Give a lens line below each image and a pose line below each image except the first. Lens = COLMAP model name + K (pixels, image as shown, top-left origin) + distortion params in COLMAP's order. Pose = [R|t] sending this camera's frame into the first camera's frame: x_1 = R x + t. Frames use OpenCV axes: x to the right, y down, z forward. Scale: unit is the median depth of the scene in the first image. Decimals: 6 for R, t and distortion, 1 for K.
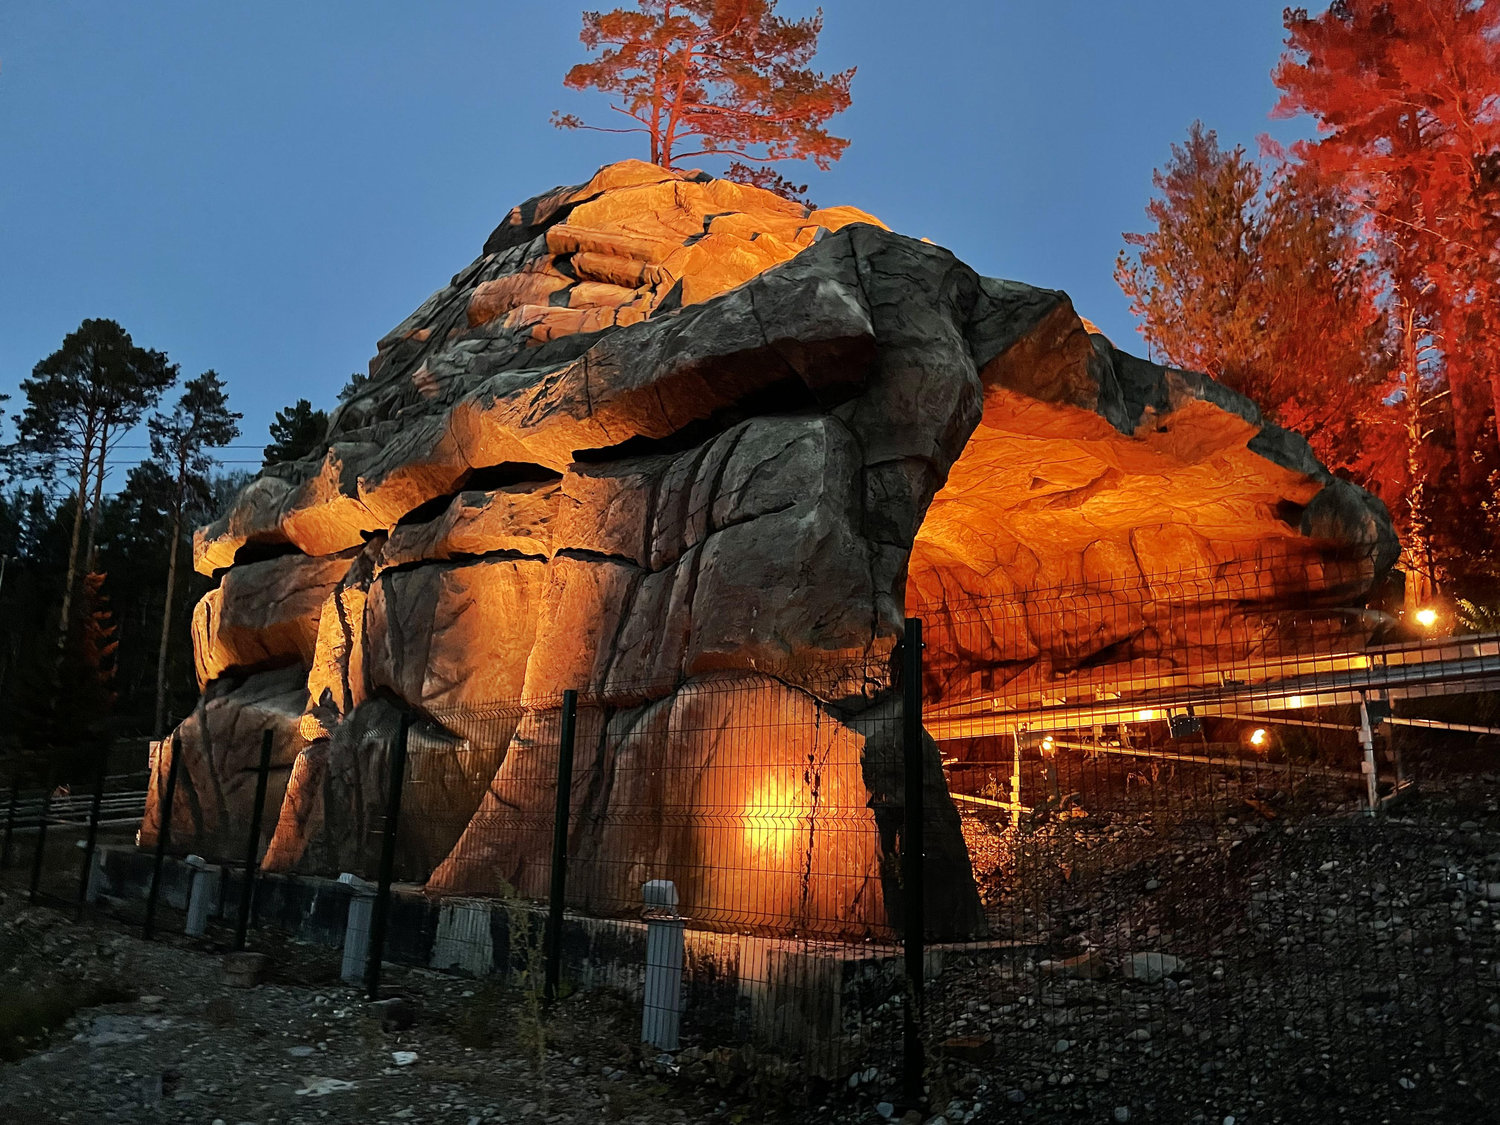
lens RADIAL K [[1133.8, 0, 758.5], [0, 1133.8, 555.5], [0, 0, 1]] dist [0.071069, -0.083997]
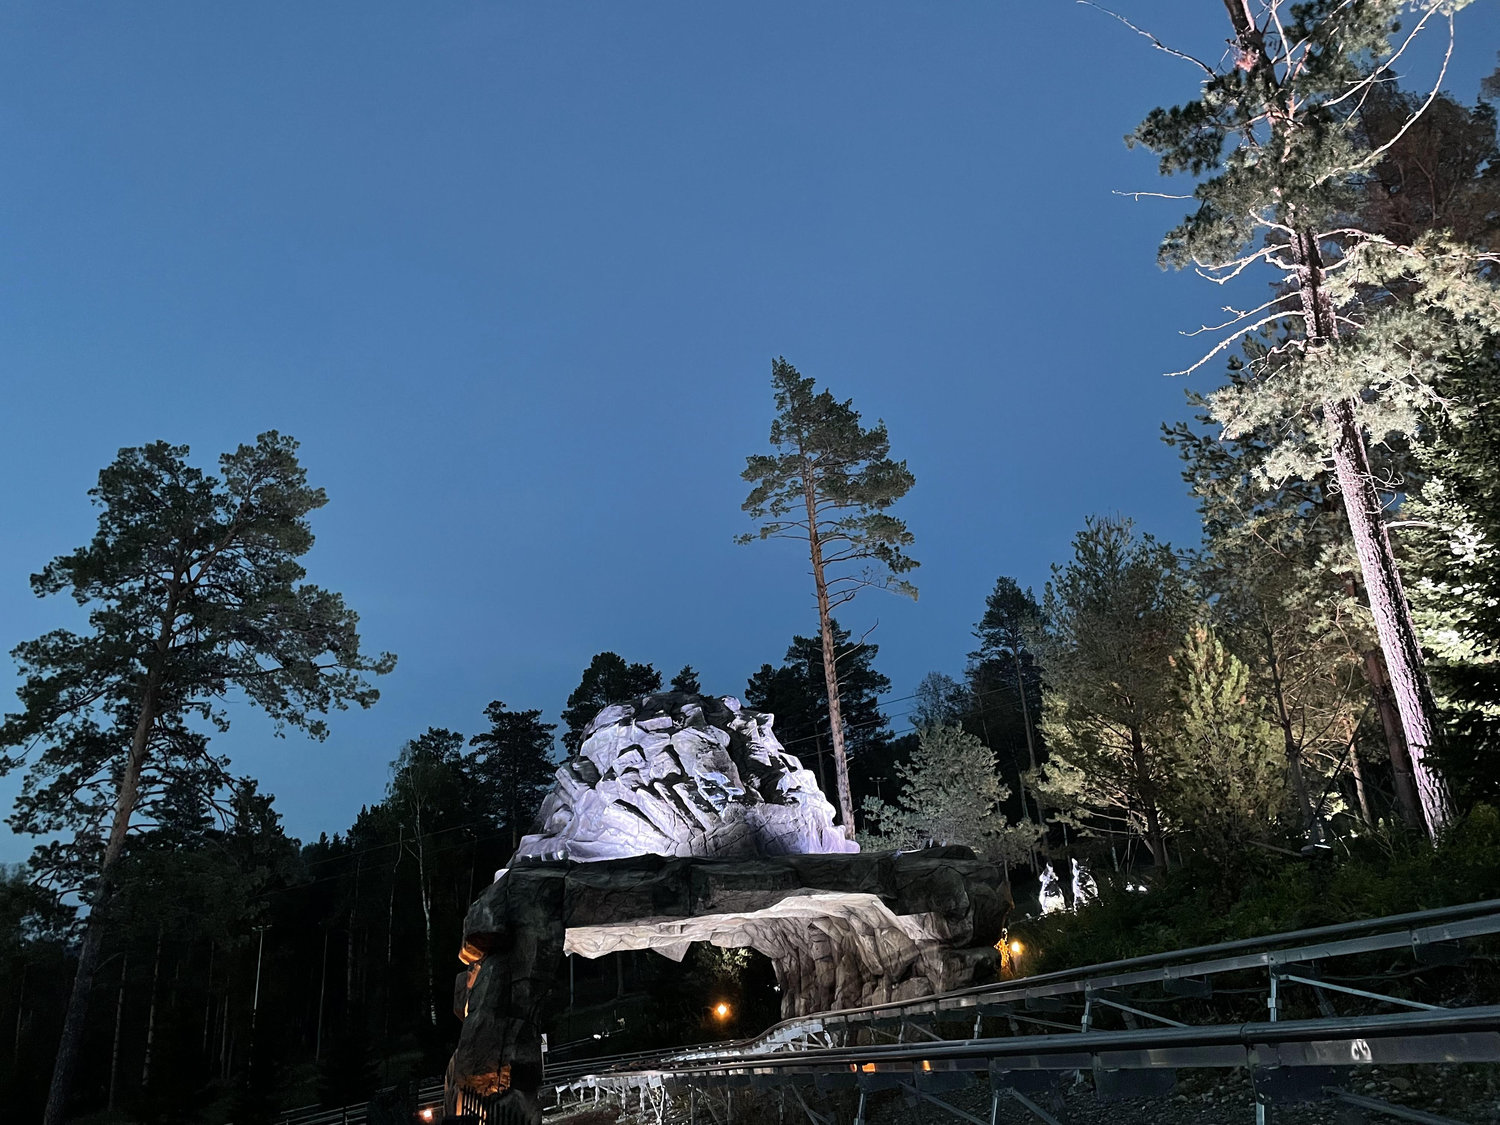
lens RADIAL K [[1133.8, 0, 746.7], [0, 1133.8, 552.7], [0, 0, 1]] dist [0.071069, -0.083997]
pose [[0.861445, -0.252540, -0.440609, 0.451568], [0.189142, 0.964719, -0.183144, -0.104033], [0.471315, 0.074431, 0.878819, -0.235780]]
